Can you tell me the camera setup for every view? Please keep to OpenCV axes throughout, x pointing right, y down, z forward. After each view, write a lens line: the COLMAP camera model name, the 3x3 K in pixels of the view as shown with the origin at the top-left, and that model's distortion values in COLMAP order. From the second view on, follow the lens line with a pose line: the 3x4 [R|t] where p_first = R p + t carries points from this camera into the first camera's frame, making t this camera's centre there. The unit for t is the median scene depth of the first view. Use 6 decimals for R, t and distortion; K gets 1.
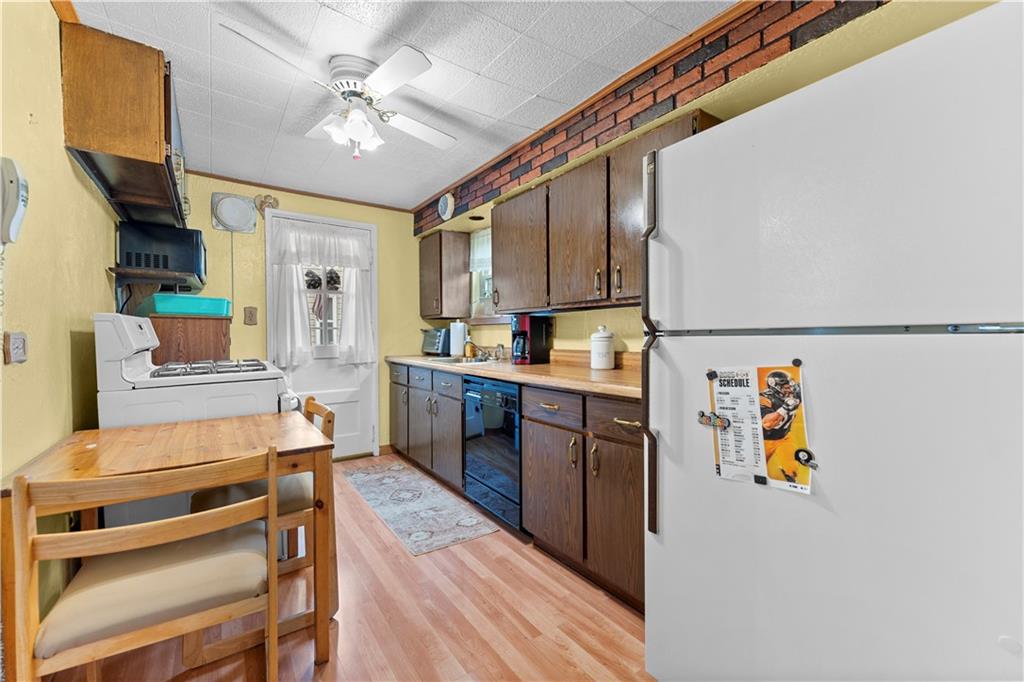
lens RADIAL K [[416.0, 0, 513.4], [0, 416.0, 343.2], [0, 0, 1]] dist [0.003784, 0.000094]
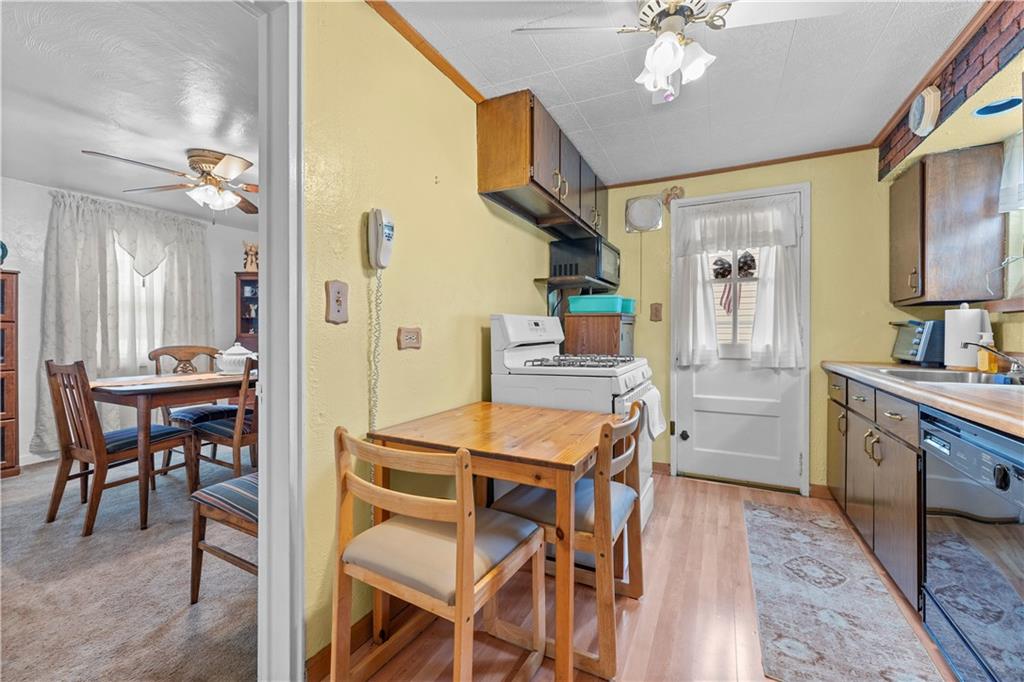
lens RADIAL K [[416.0, 0, 513.8], [0, 416.0, 333.8], [0, 0, 1]] dist [0.003784, 0.000094]
pose [[0.465062, 0.004512, -0.885267, 0.099452], [-0.019182, 0.999804, -0.004981, -0.001809], [0.885070, 0.019297, 0.465057, 0.236570]]
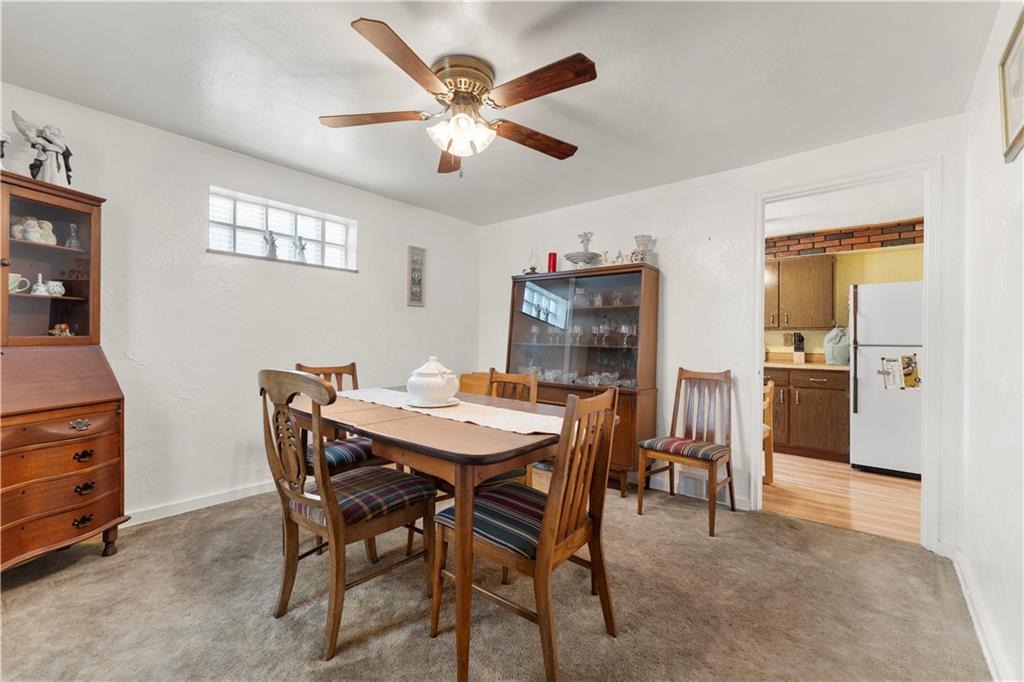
lens RADIAL K [[416.0, 0, 510.0], [0, 416.0, 335.2], [0, 0, 1]] dist [0.003784, 0.000094]
pose [[0.977482, 0.009894, 0.210786, -1.086951], [-0.005266, 0.999733, -0.022505, -0.006575], [-0.210952, 0.020888, 0.977273, -0.560261]]
